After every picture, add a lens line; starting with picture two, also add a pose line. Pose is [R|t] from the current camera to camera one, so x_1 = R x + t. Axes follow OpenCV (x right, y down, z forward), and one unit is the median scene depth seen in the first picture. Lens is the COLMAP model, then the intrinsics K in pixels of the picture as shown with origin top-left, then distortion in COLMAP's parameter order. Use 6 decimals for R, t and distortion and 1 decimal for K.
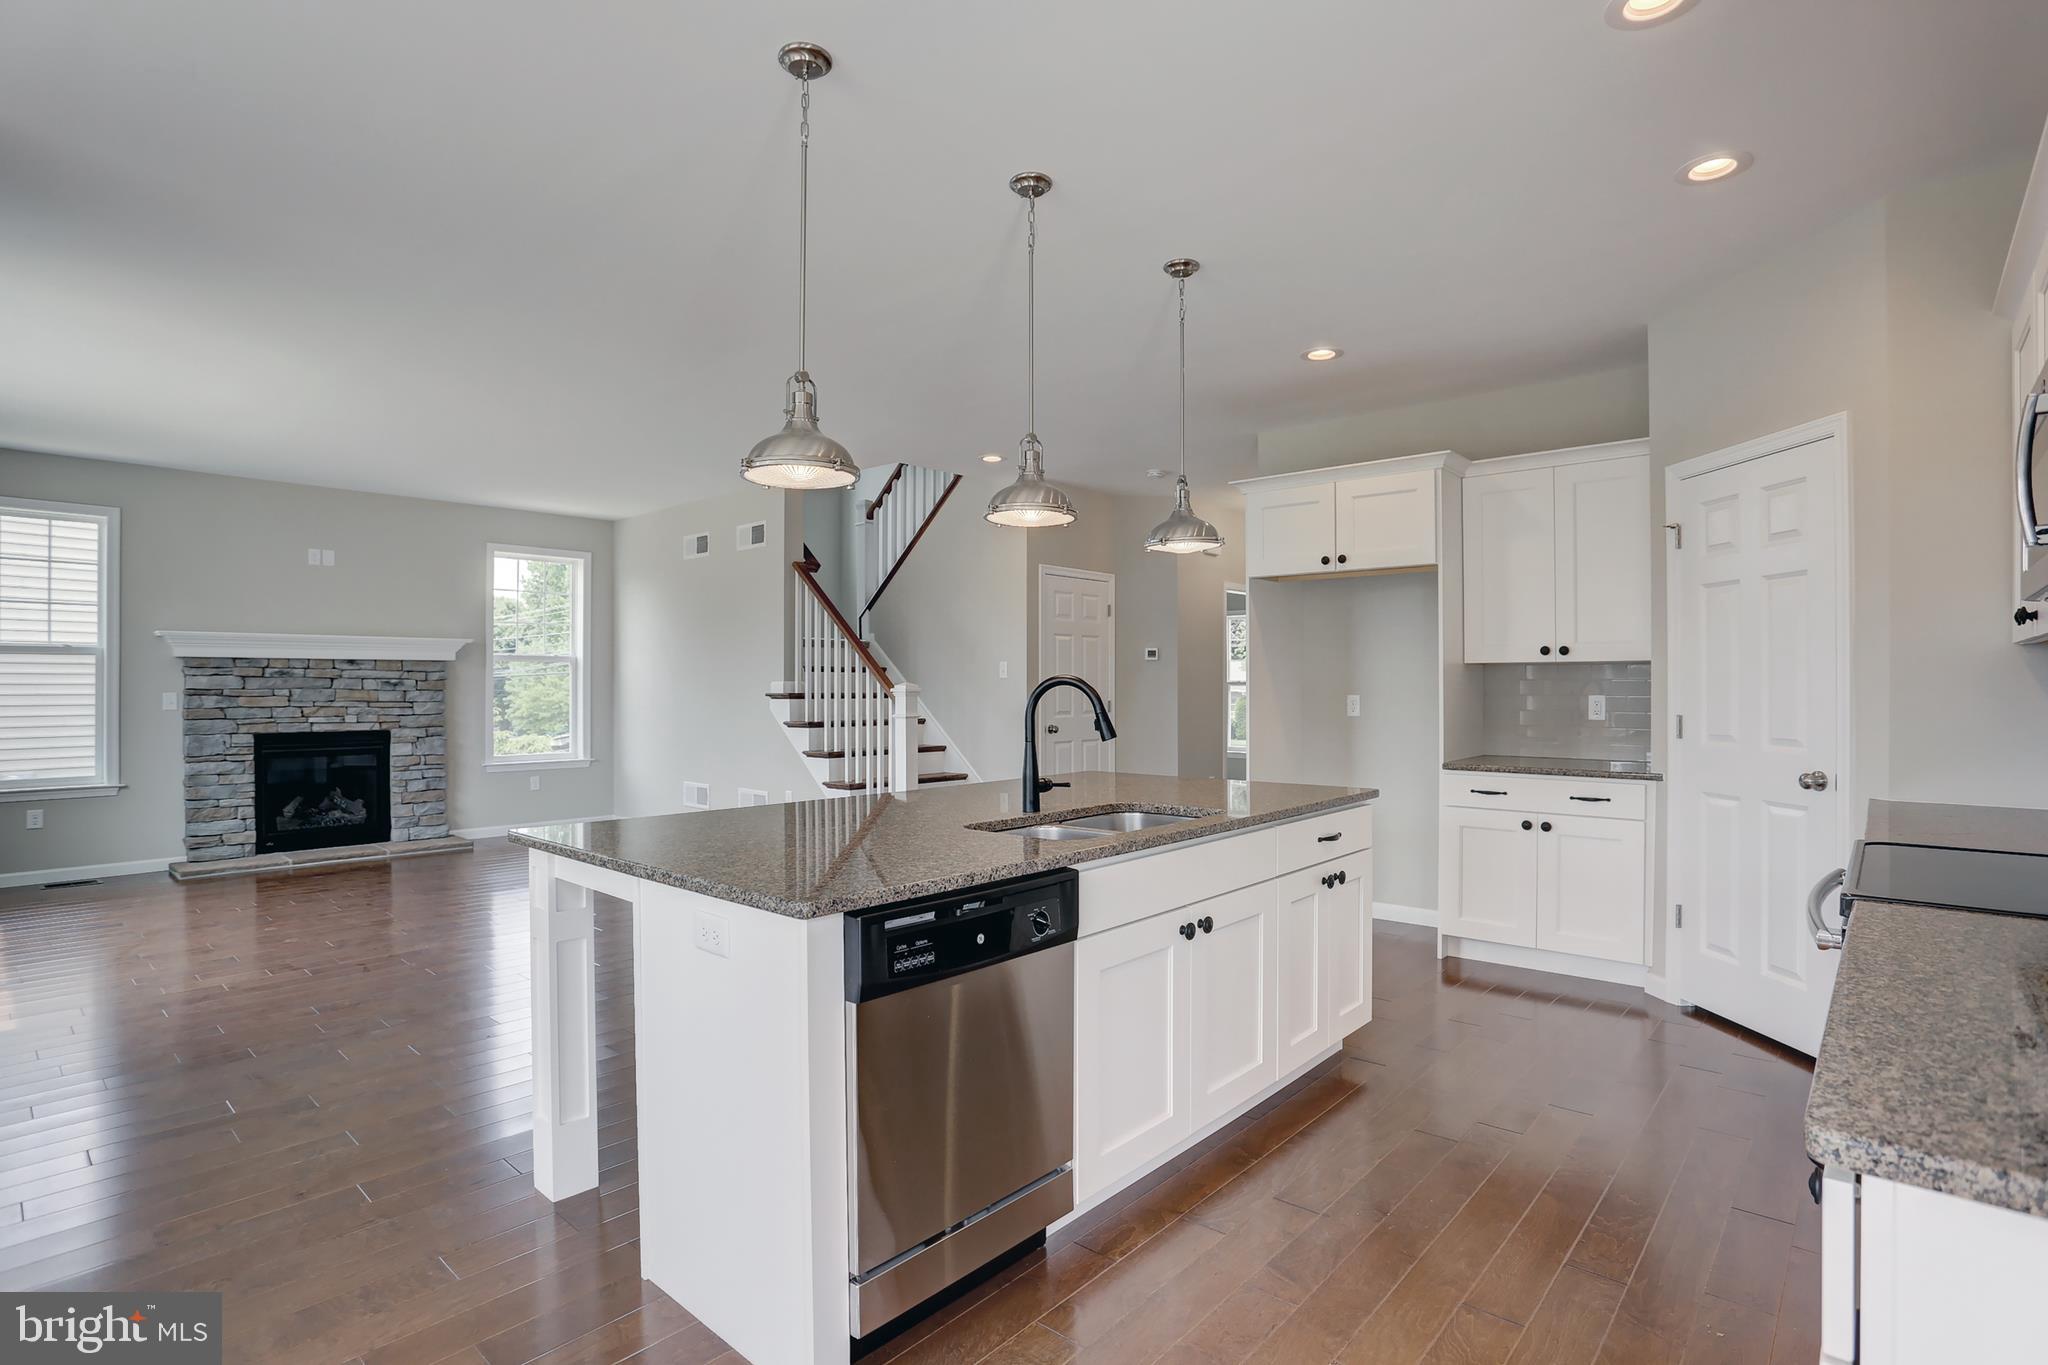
lens RADIAL K [[1009.1, 0, 1024.0], [0, 1009.1, 682.5], [0, 0, 1]] dist [-0.074435, 0.030497]
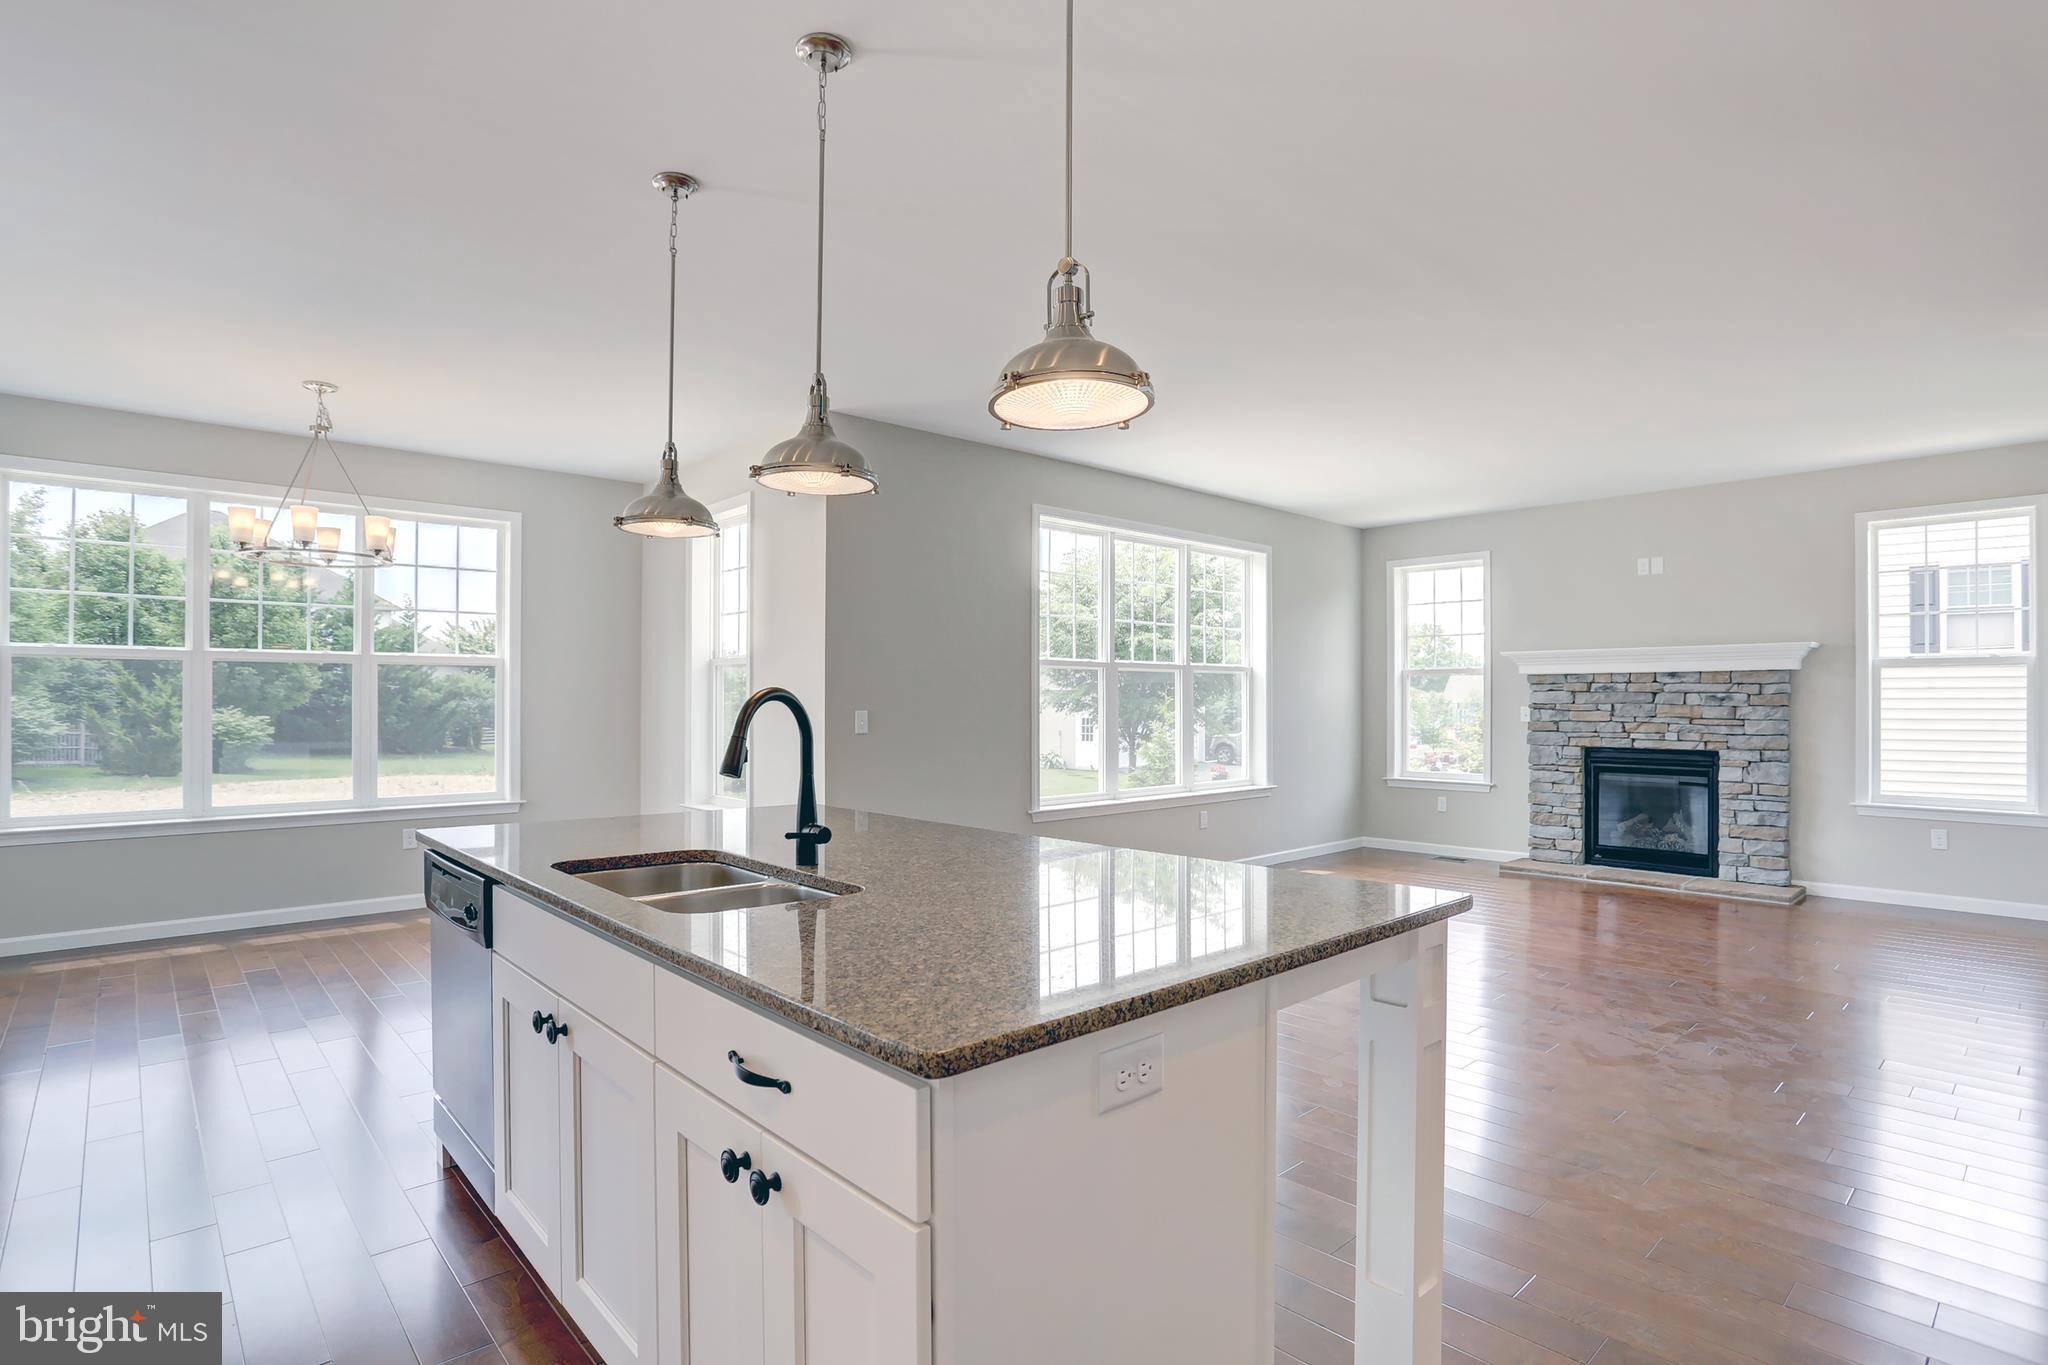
lens RADIAL K [[1040.8, 0, 1033.5], [0, 1040.8, 688.3], [0, 0, 1]] dist [-0.082644, 0.036472]
pose [[-0.101485, -0.009565, -0.994791, 0.352502], [0.002590, 0.999948, -0.009879, -0.000472], [0.994834, -0.003579, -0.101455, 0.541887]]
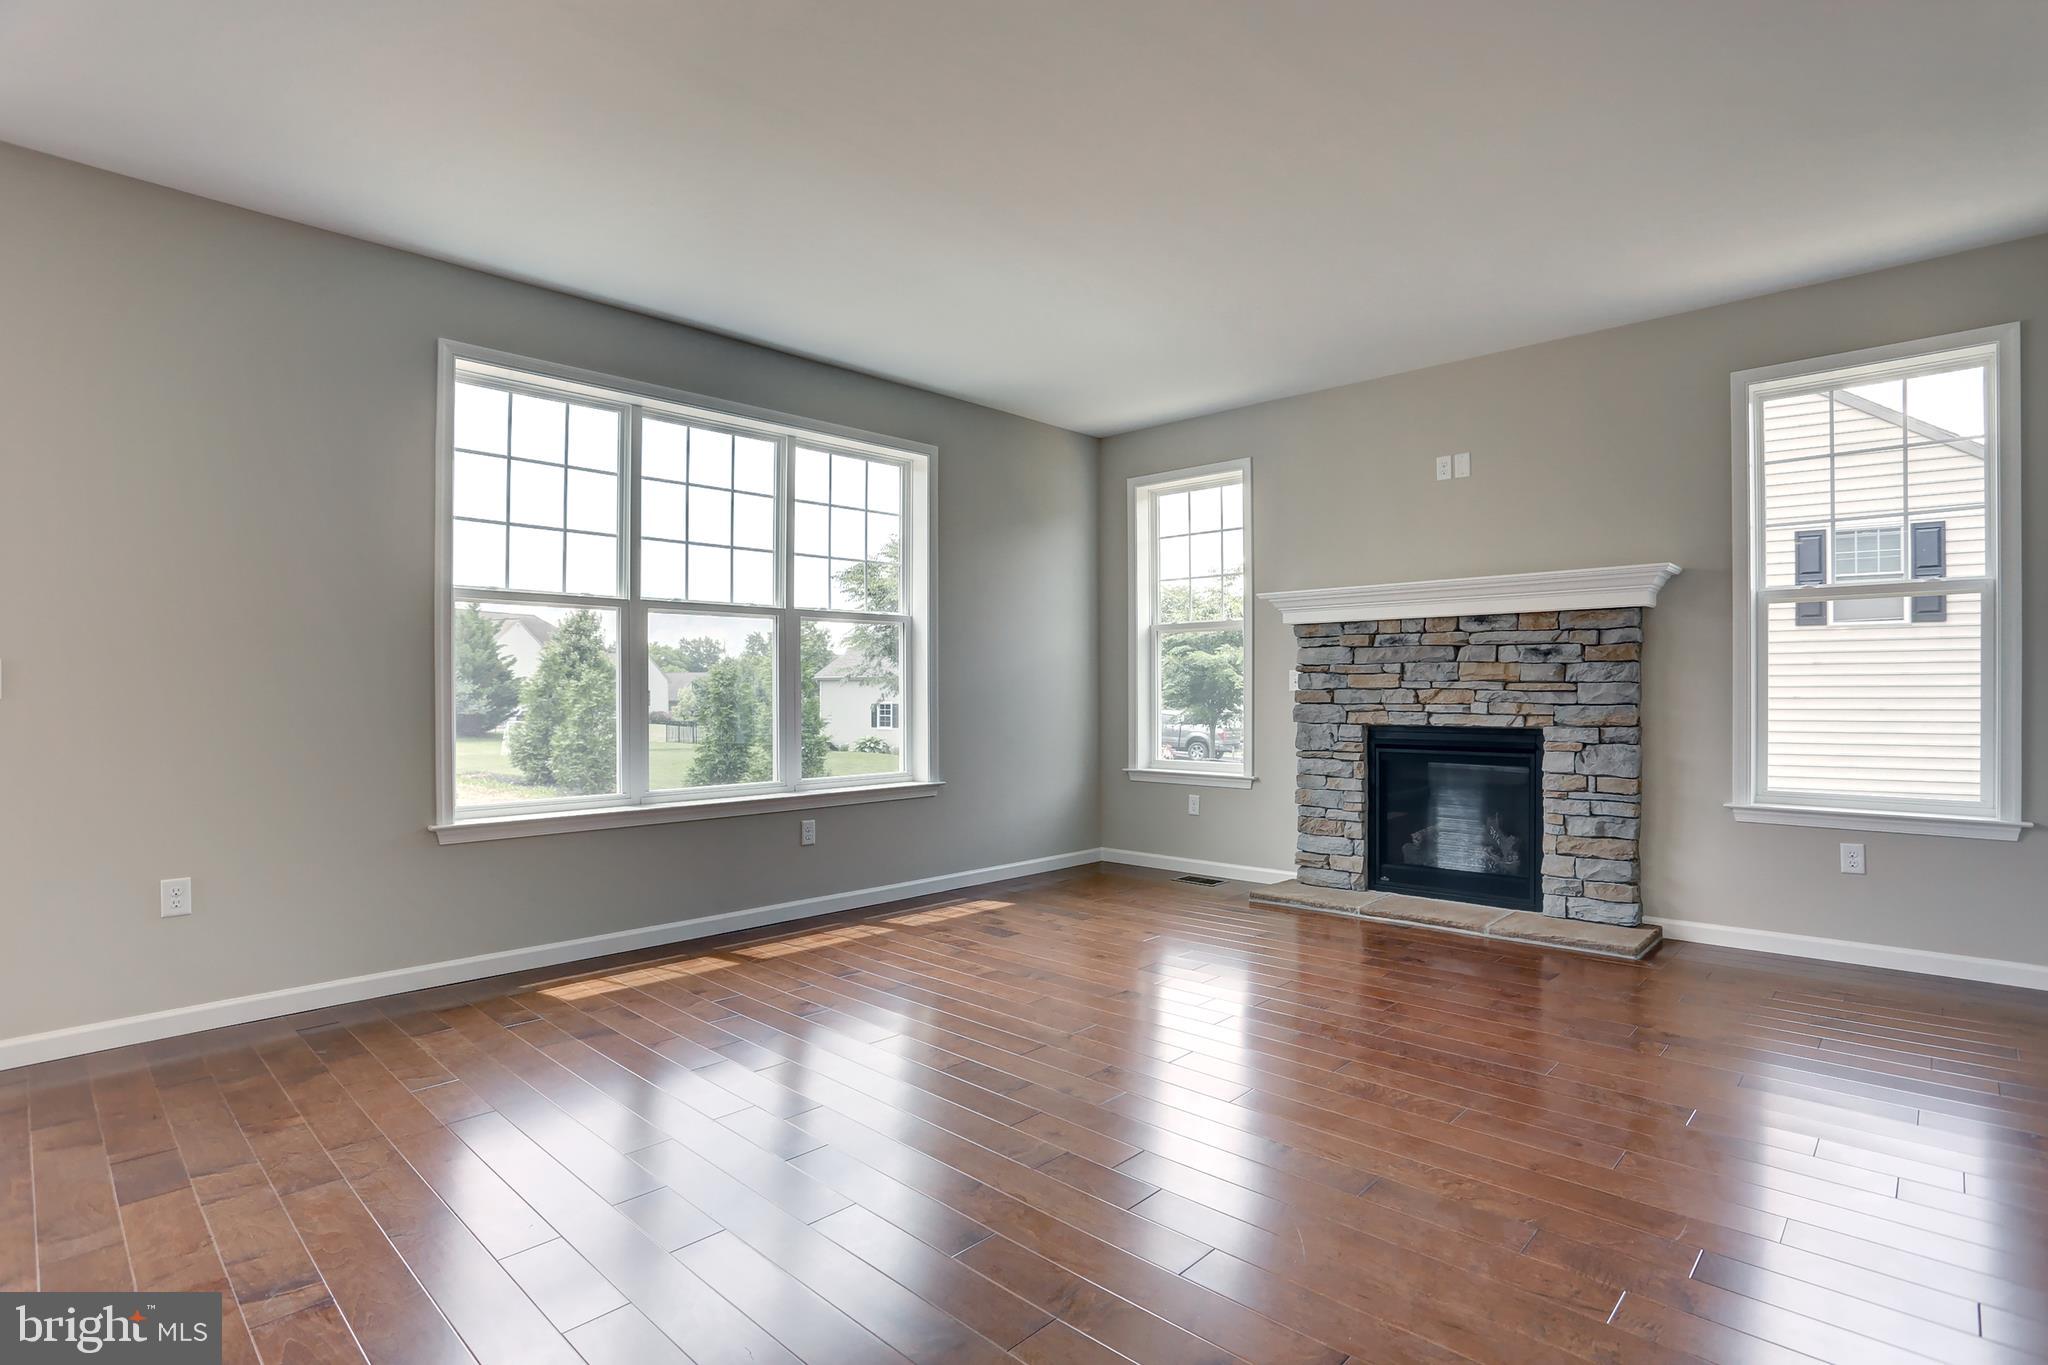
lens RADIAL K [[1023.5, 0, 1035.7], [0, 1023.5, 688.3], [0, 0, 1]] dist [-0.084445, 0.042854]
pose [[-0.033562, 0.000873, -0.999436, -0.019724], [0.008212, 0.999966, 0.000597, 0.023119], [0.999403, -0.008188, -0.033568, 0.796043]]
